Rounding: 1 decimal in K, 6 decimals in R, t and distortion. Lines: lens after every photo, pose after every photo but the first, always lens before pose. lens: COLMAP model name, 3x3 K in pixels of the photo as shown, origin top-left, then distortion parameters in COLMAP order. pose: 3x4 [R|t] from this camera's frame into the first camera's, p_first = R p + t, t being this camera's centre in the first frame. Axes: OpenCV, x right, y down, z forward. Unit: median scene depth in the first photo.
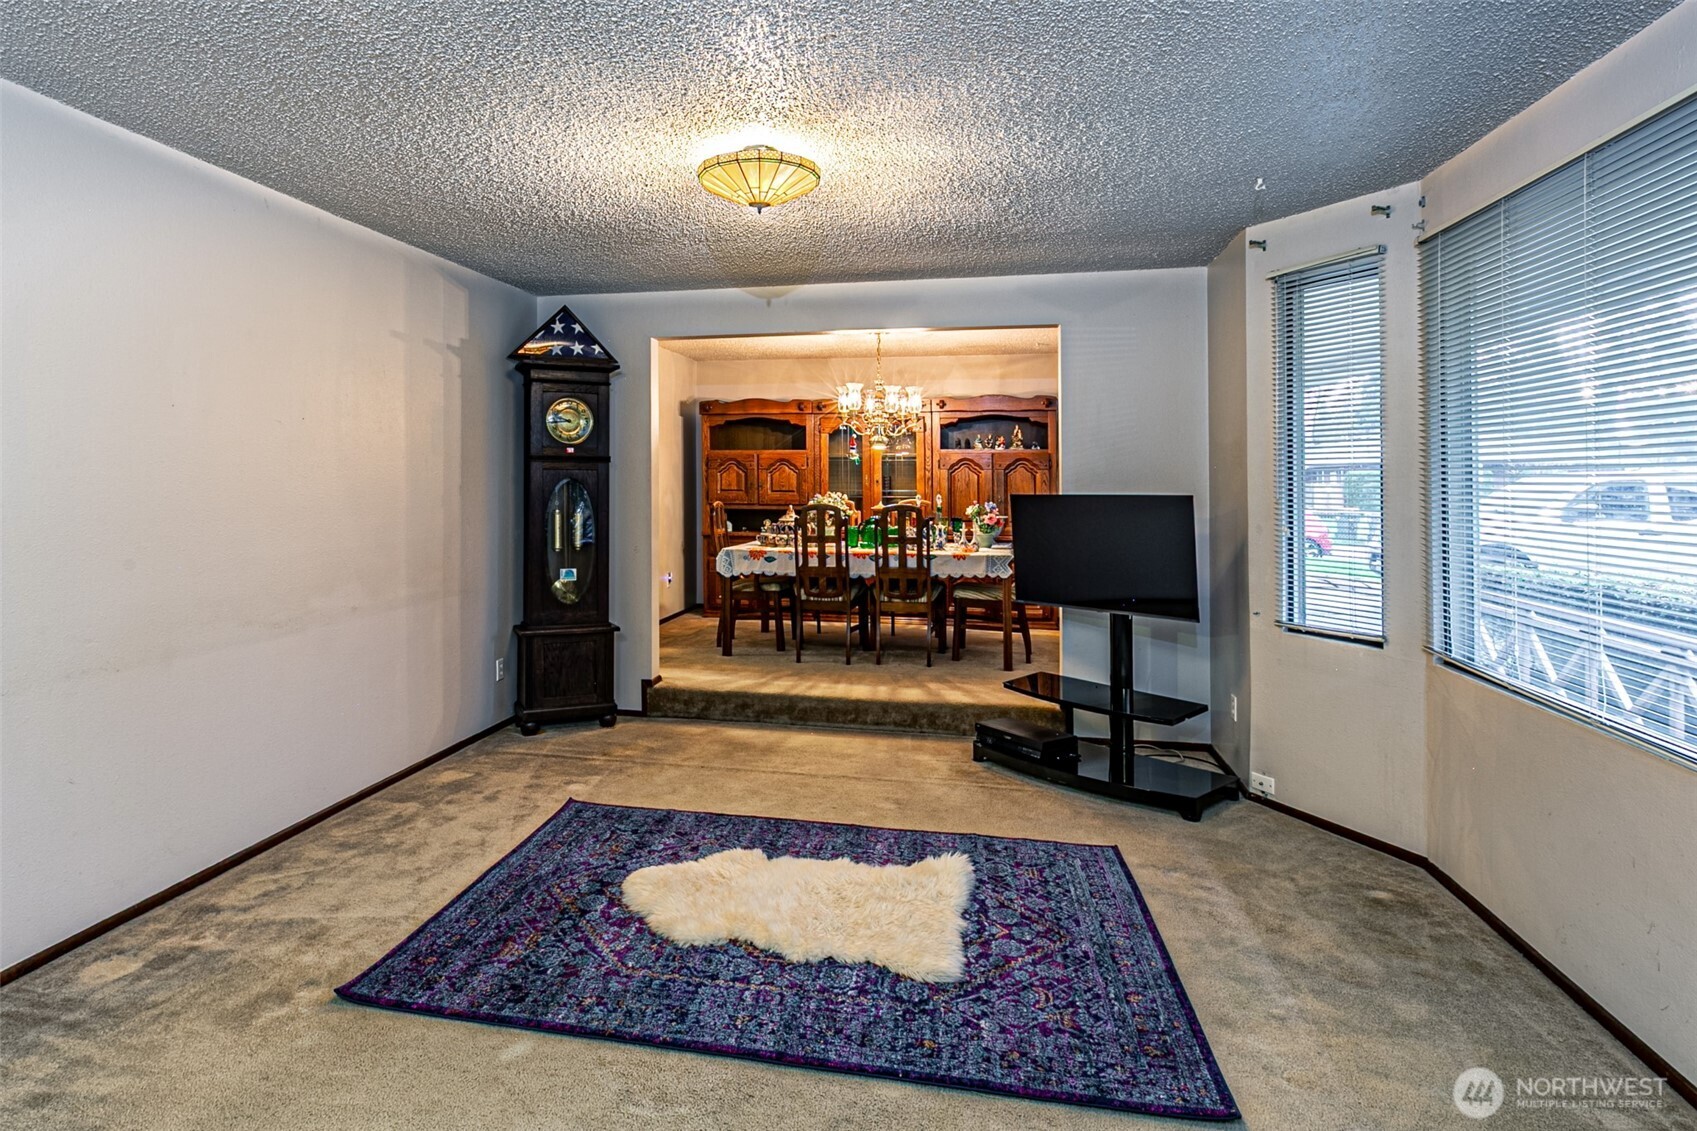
lens RADIAL K [[918.4, 0, 773.7], [0, 918.4, 487.6], [0, 0, 1]] dist [-0.000105, 0.000192]
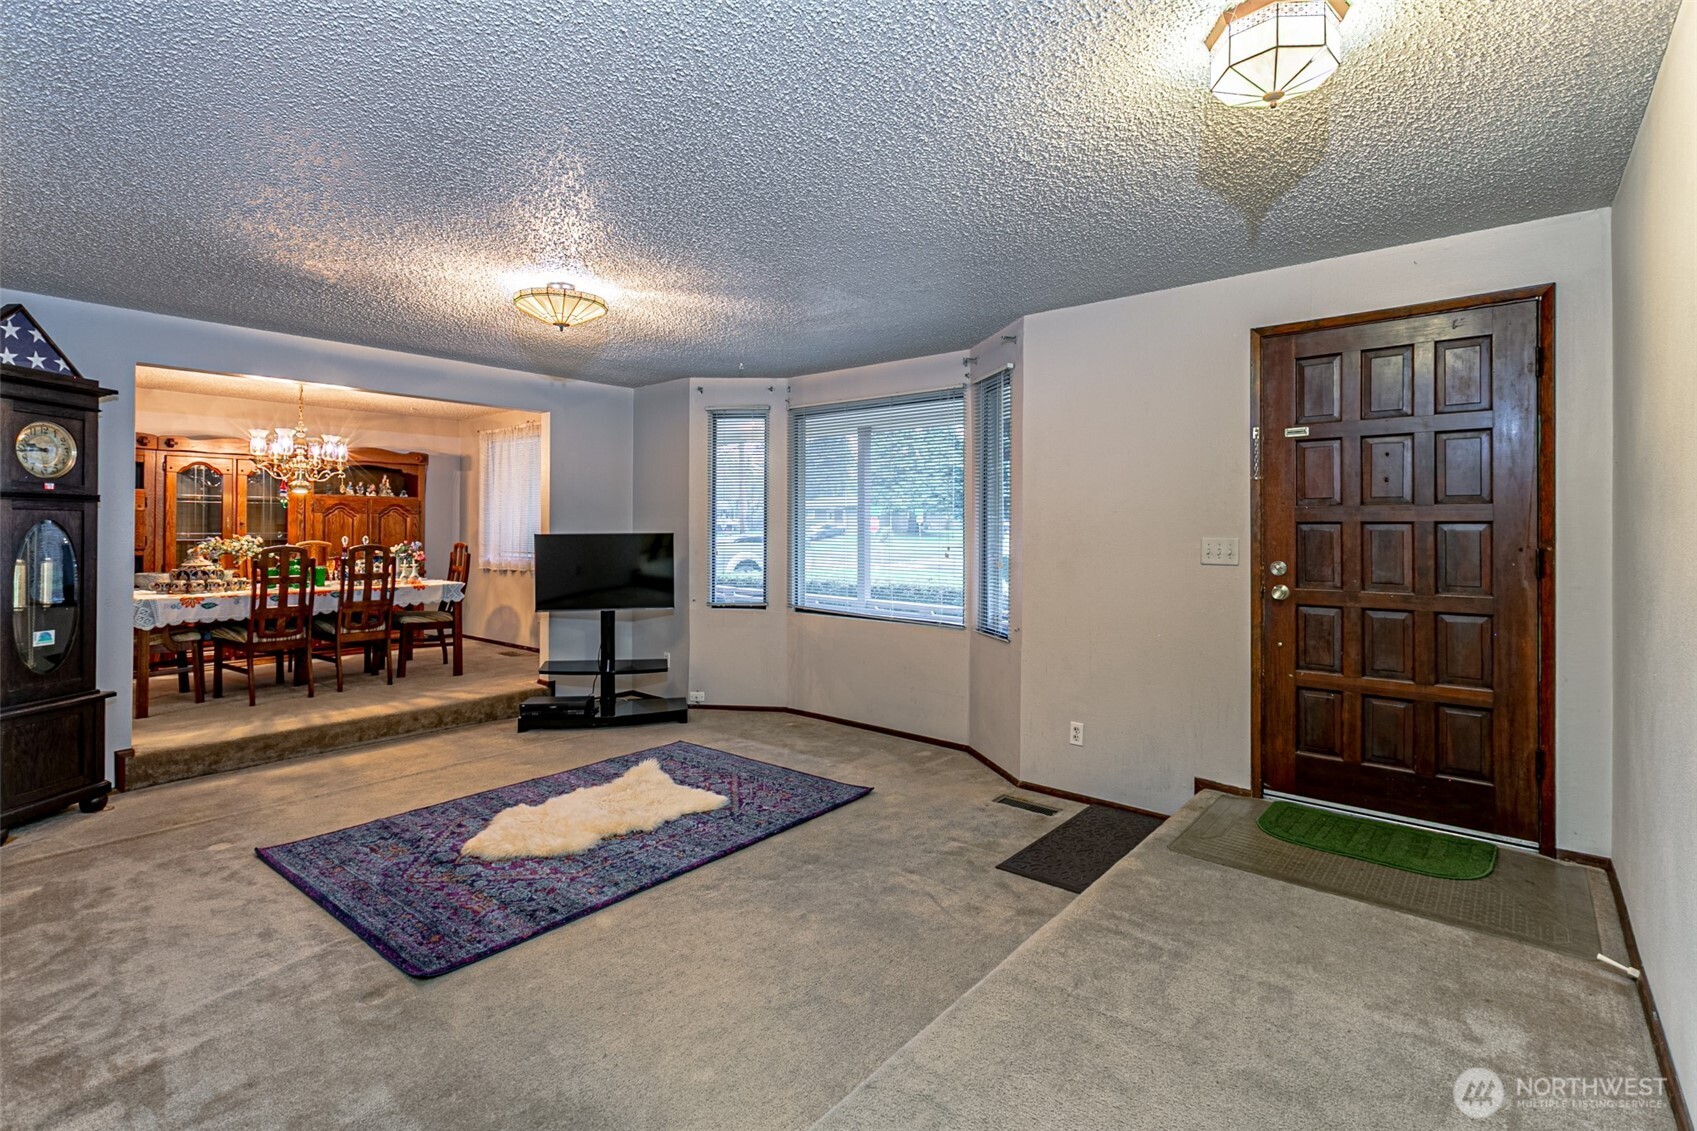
lens RADIAL K [[784.2, 0, 848.6], [0, 784.2, 537.6], [0, 0, 1]] dist [0.000915, -0.000039]
pose [[0.460446, -0.015268, 0.887556, -0.472299], [0.004715, 0.999880, 0.014754, -0.001647], [-0.887675, -0.002609, 0.460463, 0.038733]]
